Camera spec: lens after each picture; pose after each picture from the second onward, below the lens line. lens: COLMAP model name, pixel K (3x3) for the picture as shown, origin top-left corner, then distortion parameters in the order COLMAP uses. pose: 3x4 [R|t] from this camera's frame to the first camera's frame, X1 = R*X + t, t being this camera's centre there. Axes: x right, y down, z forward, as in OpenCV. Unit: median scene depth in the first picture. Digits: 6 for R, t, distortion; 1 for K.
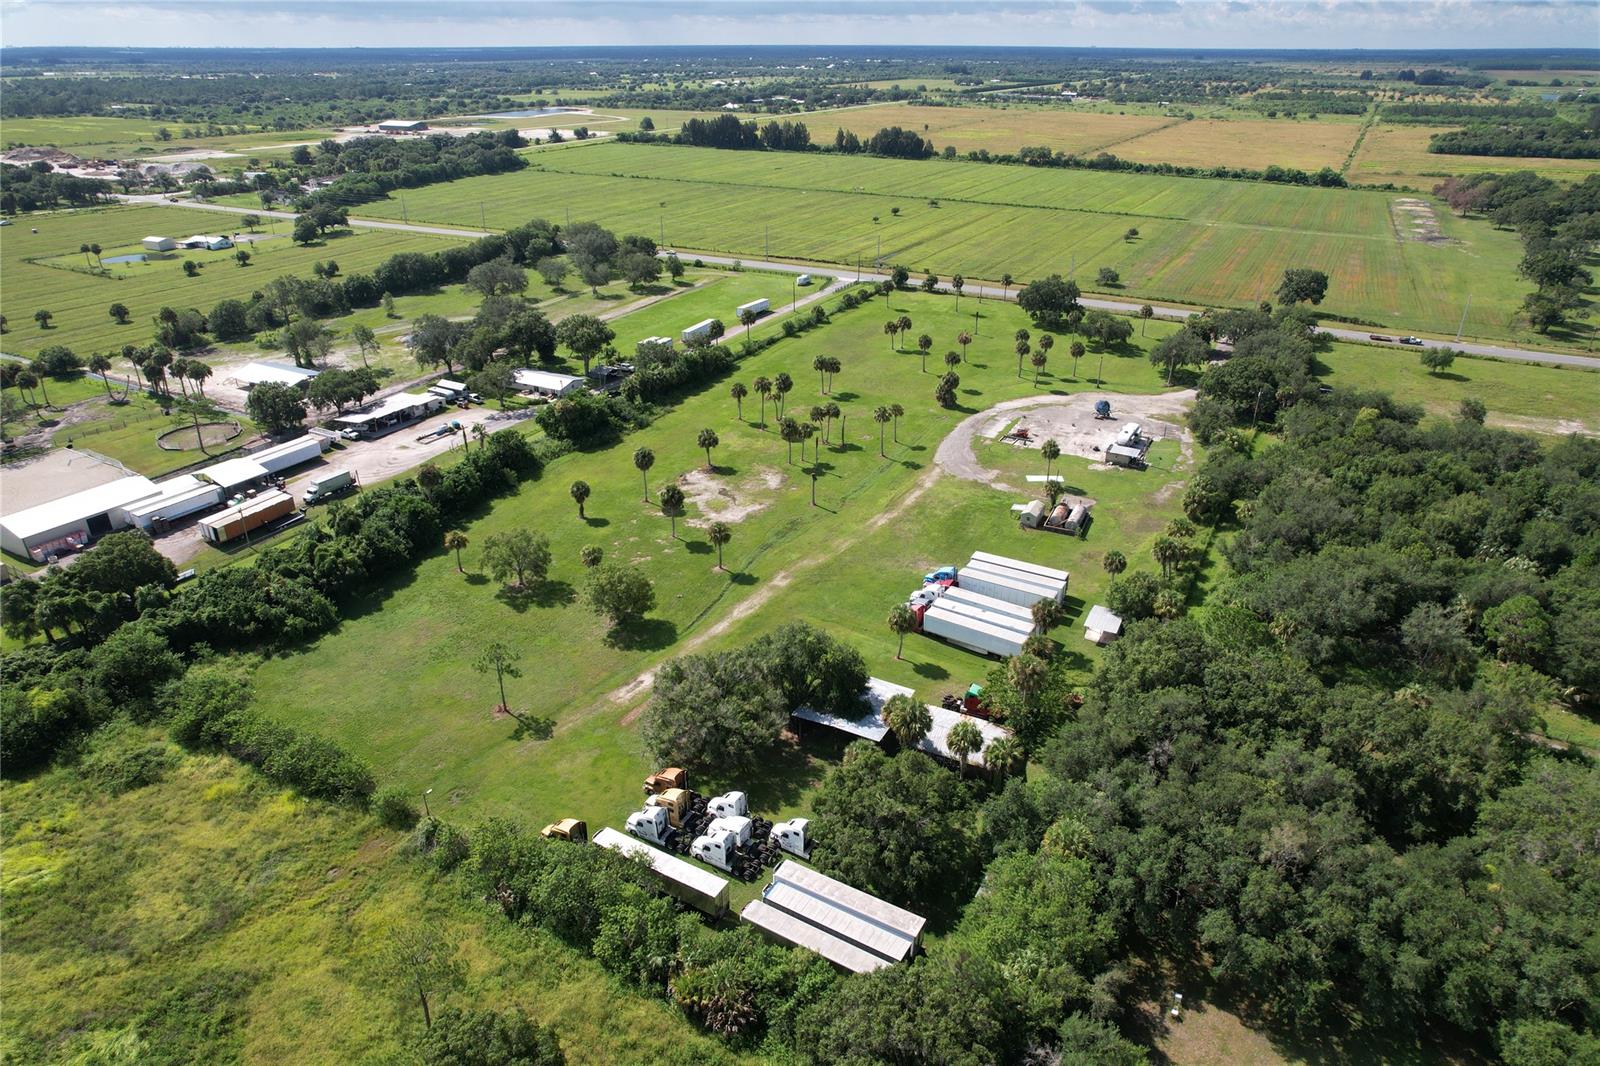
lens RADIAL K [[1028.3, 0, 802.7], [0, 1028.3, 528.3], [0, 0, 1]] dist [-0.079174, 0.074000]
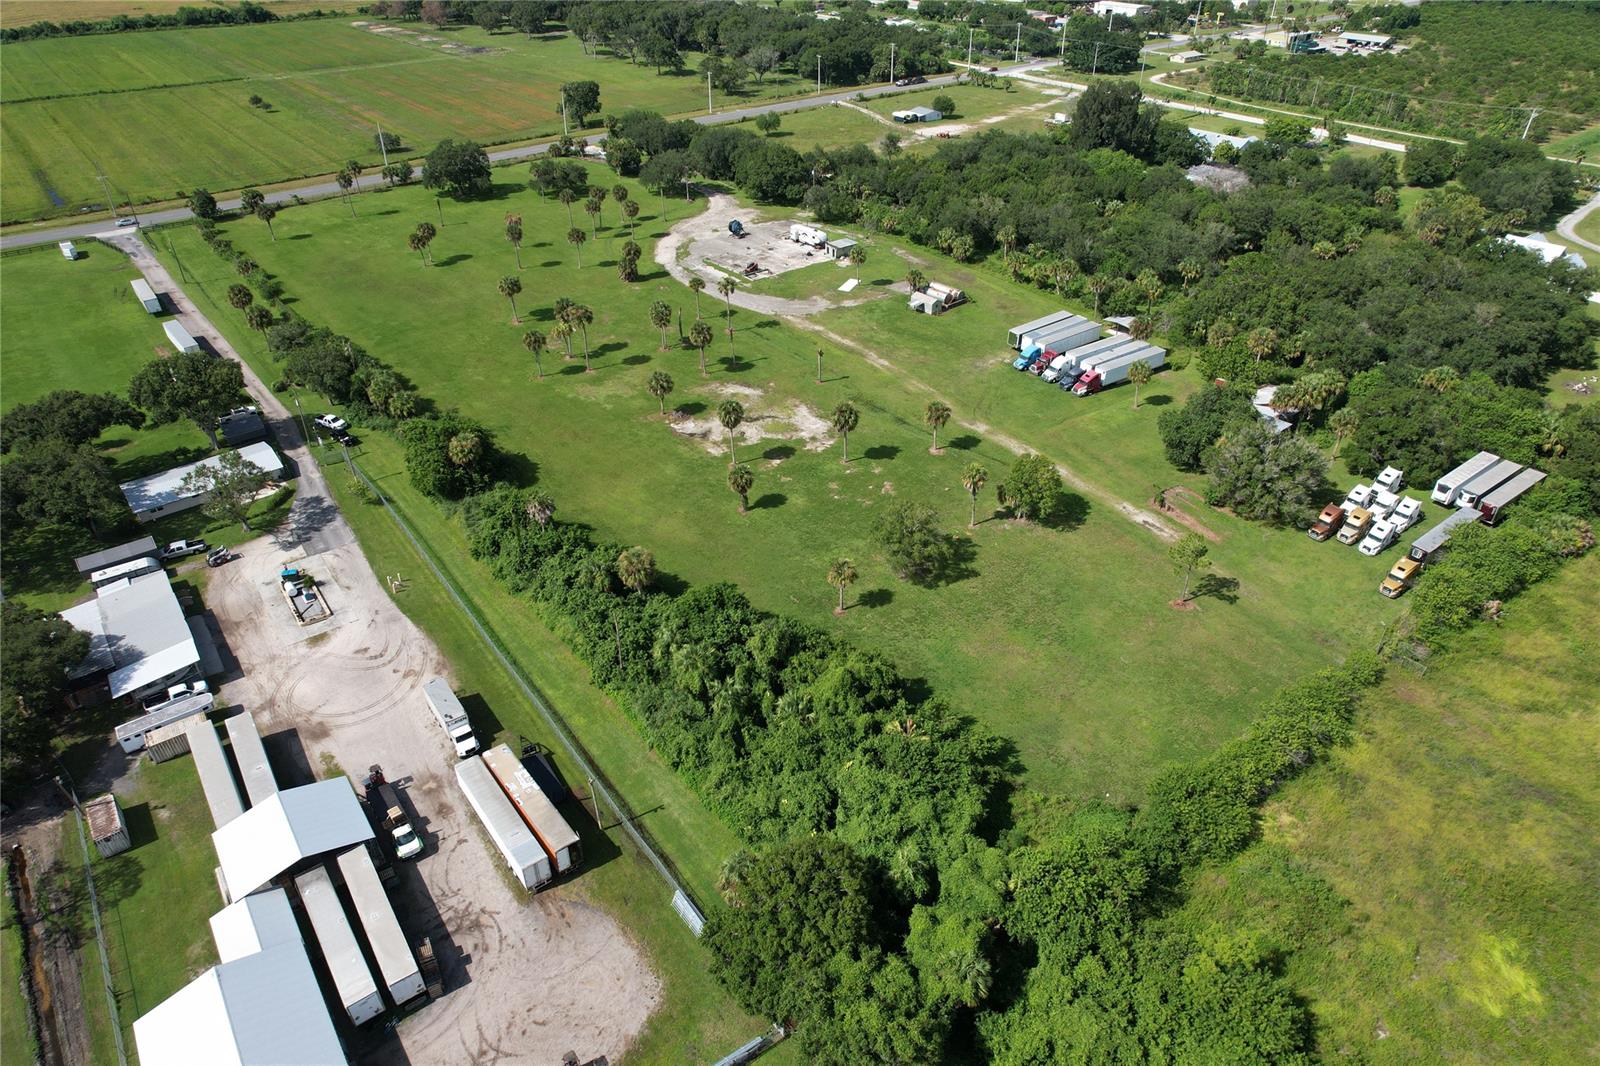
lens RADIAL K [[1028.3, 0, 802.7], [0, 1028.3, 528.3], [0, 0, 1]] dist [-0.079174, 0.074000]
pose [[0.383257, -0.513308, 0.767873, -0.437681], [0.402408, 0.841100, 0.361412, -0.143124], [-0.831374, 0.170485, 0.528917, 0.303182]]
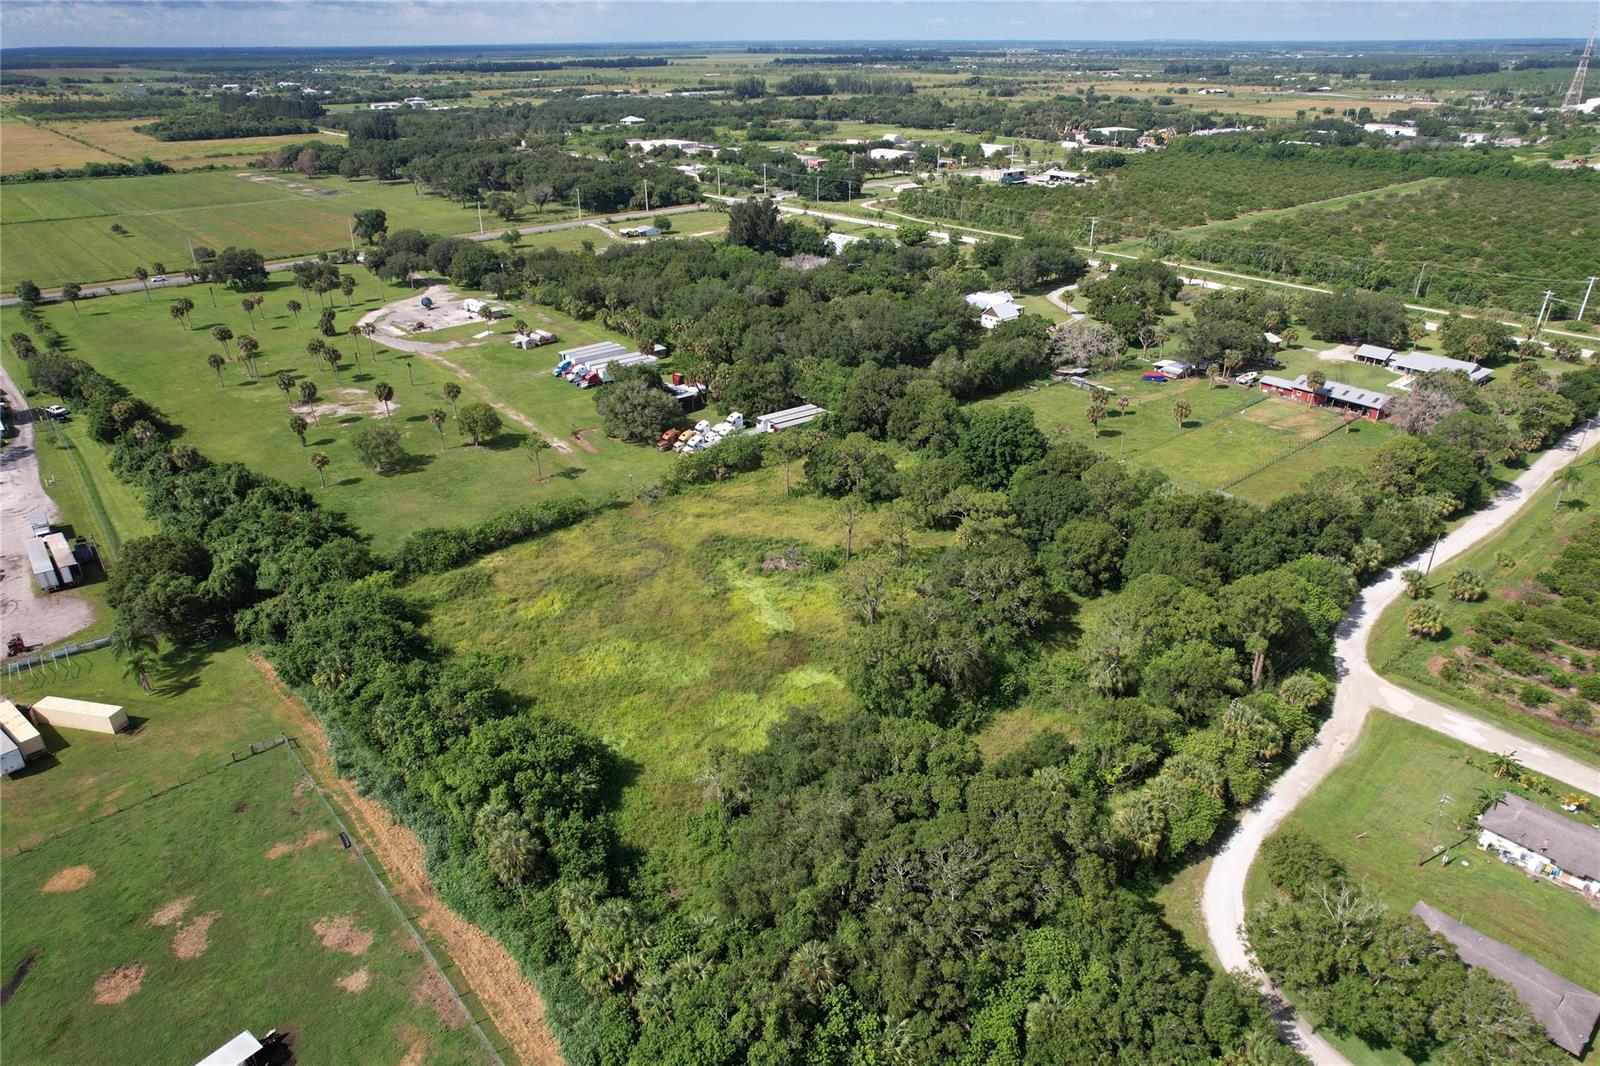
lens RADIAL K [[1028.3, 0, 802.7], [0, 1028.3, 528.3], [0, 0, 1]] dist [-0.079174, 0.074000]
pose [[0.343758, -0.412282, 0.843714, -0.573318], [0.411583, 0.873721, 0.259252, 0.002843], [-0.844056, 0.258138, 0.470037, -0.010556]]
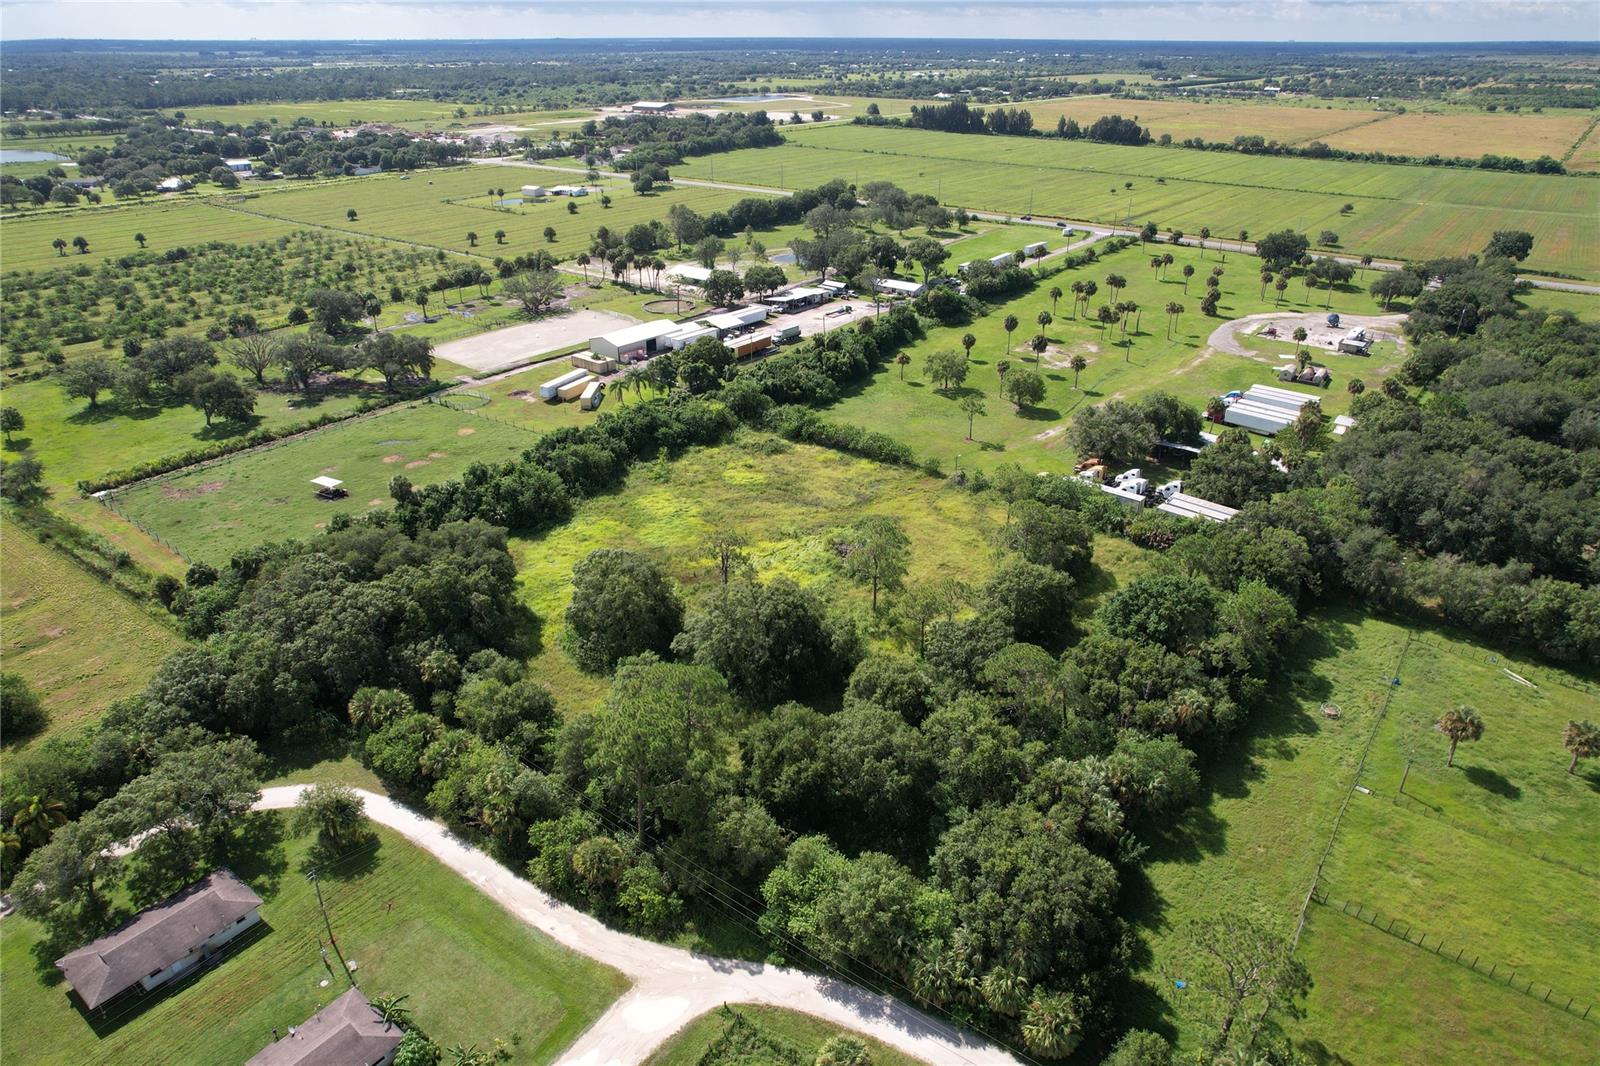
lens RADIAL K [[1028.3, 0, 802.7], [0, 1028.3, 528.3], [0, 0, 1]] dist [-0.079174, 0.074000]
pose [[0.987688, 0.069308, -0.140248, -0.123159], [-0.068465, 0.997595, 0.010828, 0.125294], [0.140662, -0.001093, 0.990057, -0.262221]]
